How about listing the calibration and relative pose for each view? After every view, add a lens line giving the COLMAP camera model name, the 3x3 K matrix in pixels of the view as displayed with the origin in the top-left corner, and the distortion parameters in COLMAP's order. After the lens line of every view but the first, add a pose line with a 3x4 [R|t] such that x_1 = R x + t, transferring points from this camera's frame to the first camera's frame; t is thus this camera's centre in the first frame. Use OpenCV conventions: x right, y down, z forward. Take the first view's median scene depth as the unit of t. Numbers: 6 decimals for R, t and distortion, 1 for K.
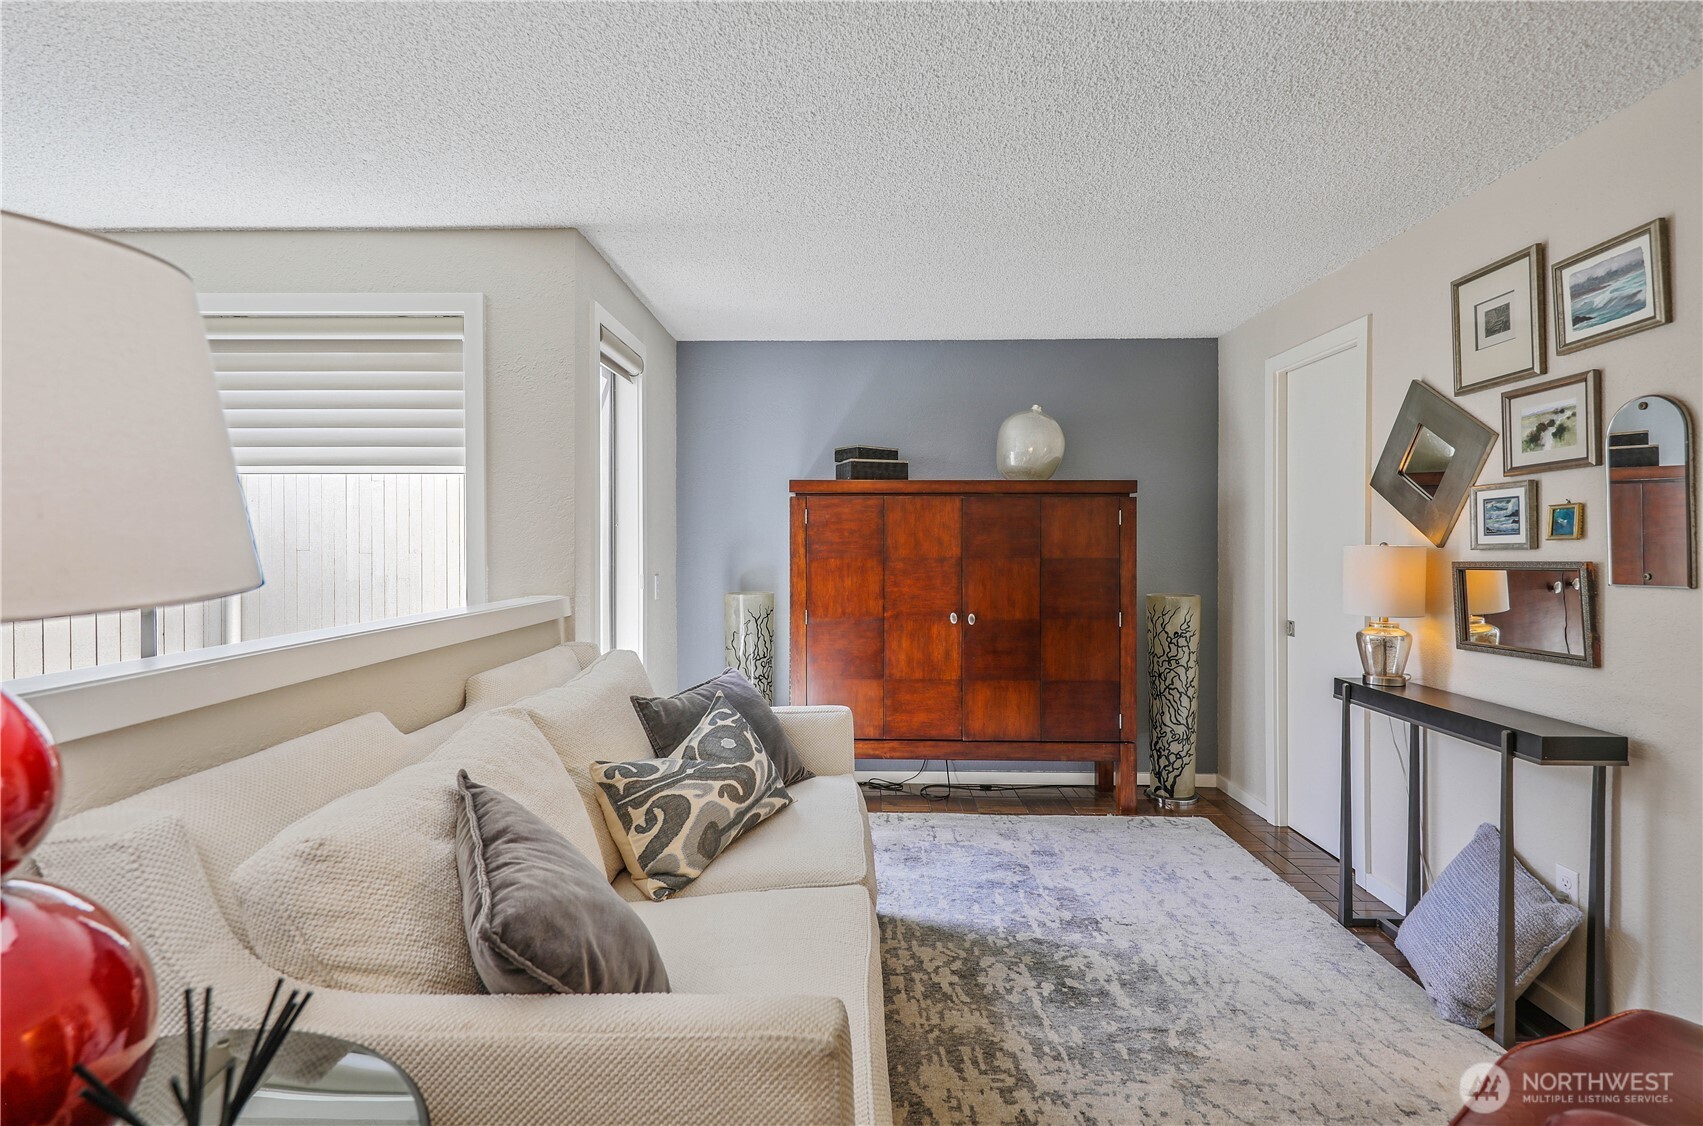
lens RADIAL K [[856.0, 0, 846.3], [0, 856.0, 562.0], [0, 0, 1]] dist [-0.000671, -0.001378]
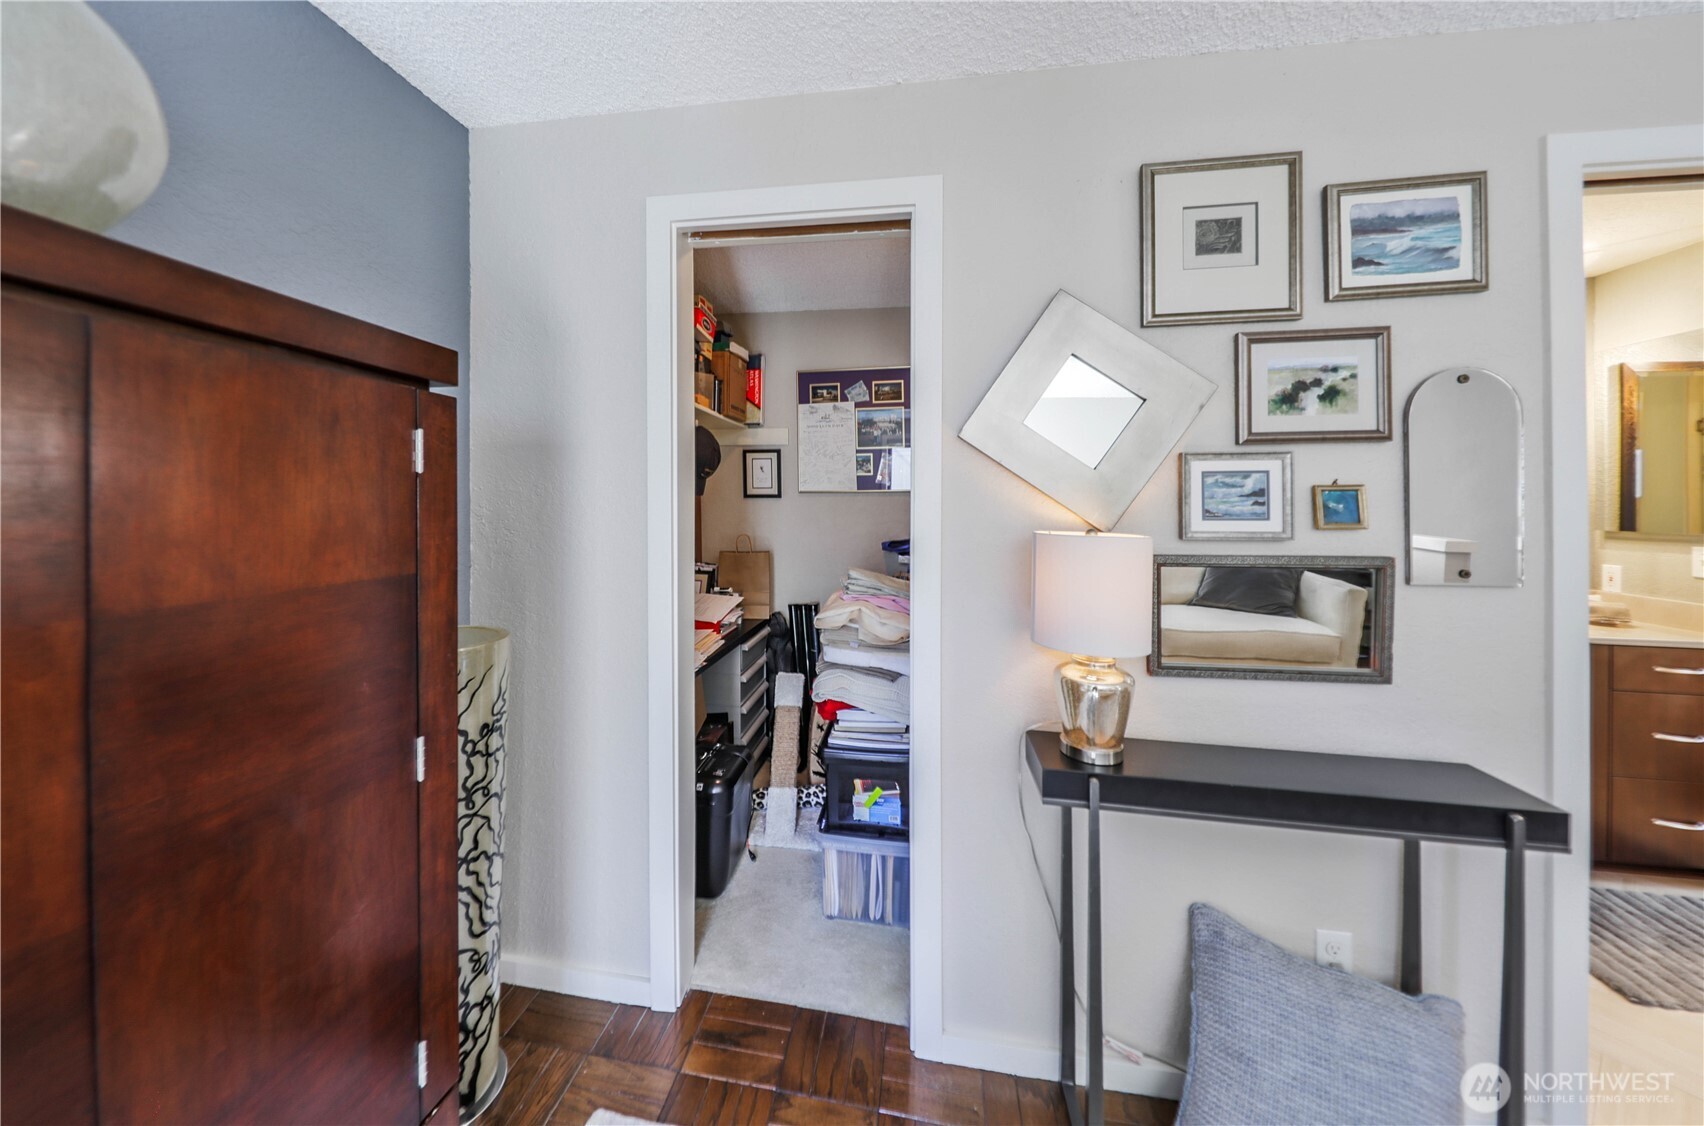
lens RADIAL K [[595.1, 0, 826.8], [0, 595.1, 501.4], [0, 0, 1]] dist [-0.008124, -0.000048]
pose [[0.169266, 0.007161, 0.985544, 0.195140], [0.006370, 0.999945, -0.008360, -0.047809], [-0.985550, 0.007692, 0.169211, 1.306167]]
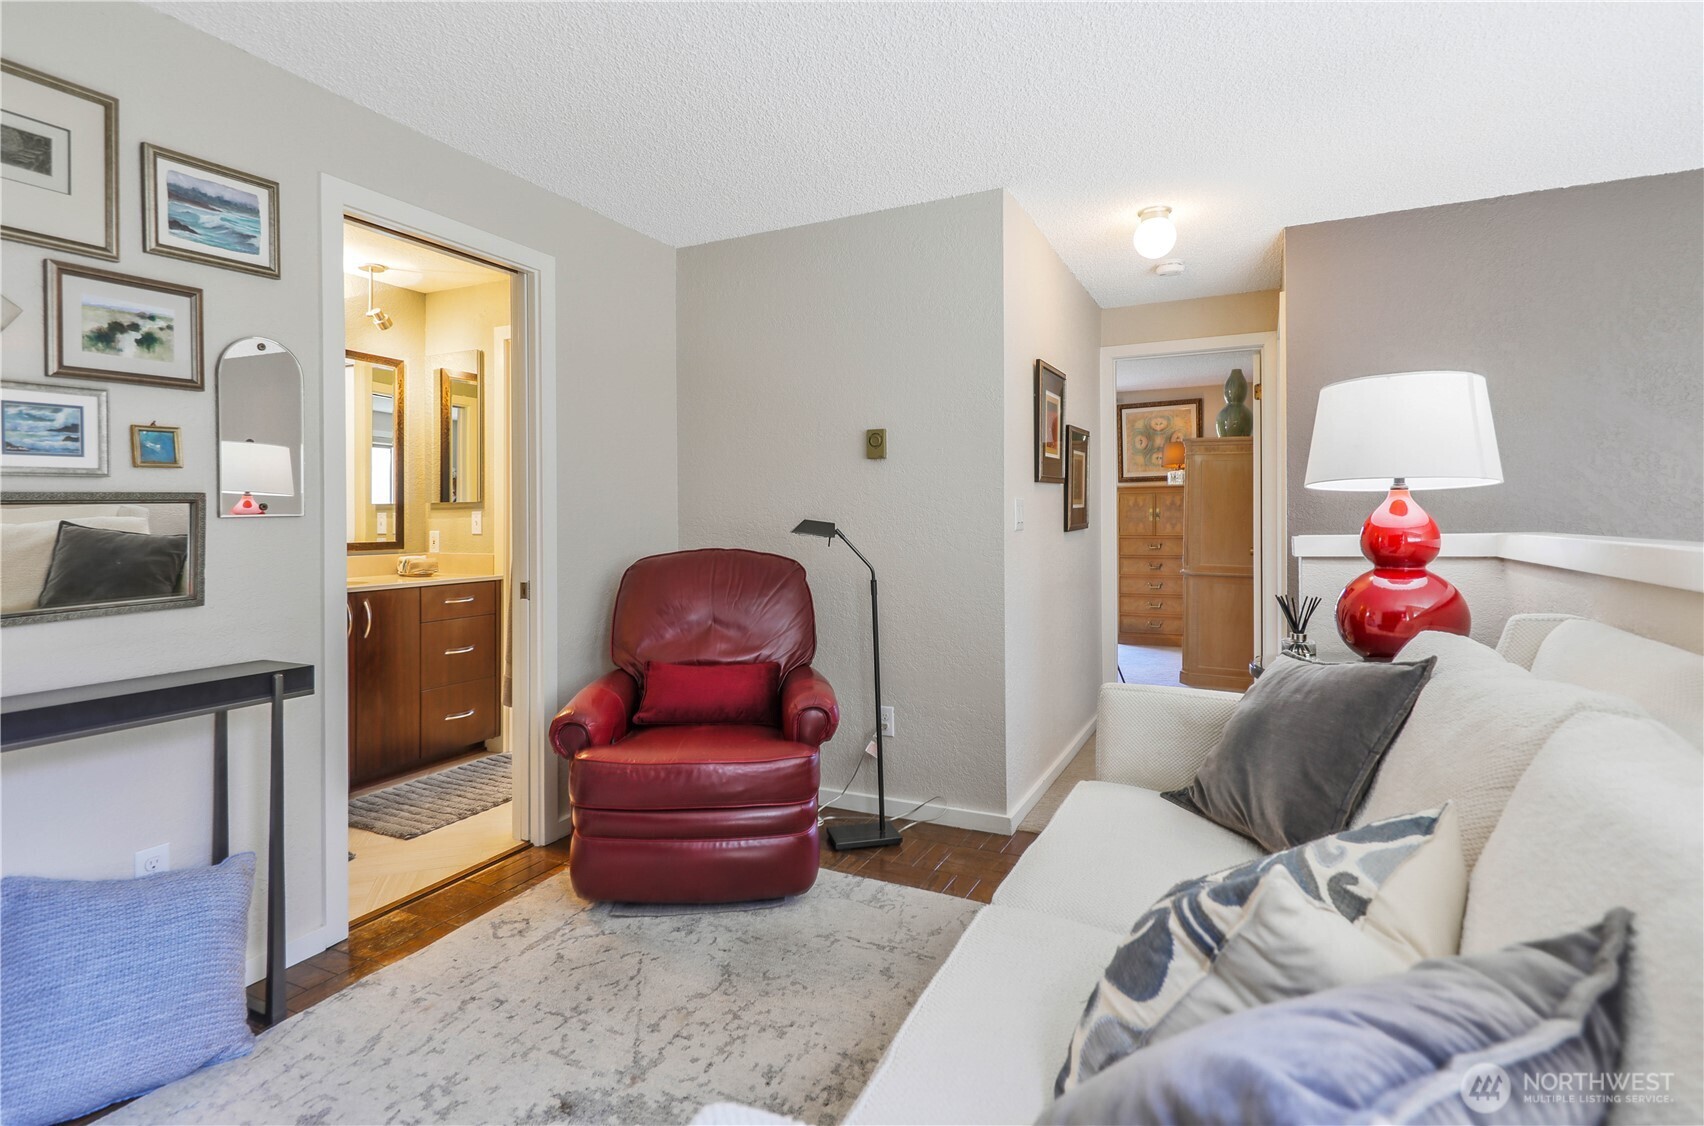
lens RADIAL K [[856.5, 0, 832.8], [0, 856.5, 505.6], [0, 0, 1]] dist [-0.000671, -0.001378]
pose [[-0.893424, 0.013745, 0.449003, -0.150767], [0.016098, 0.999869, 0.001423, 0.020964], [-0.448925, 0.008500, -0.893529, 1.385716]]
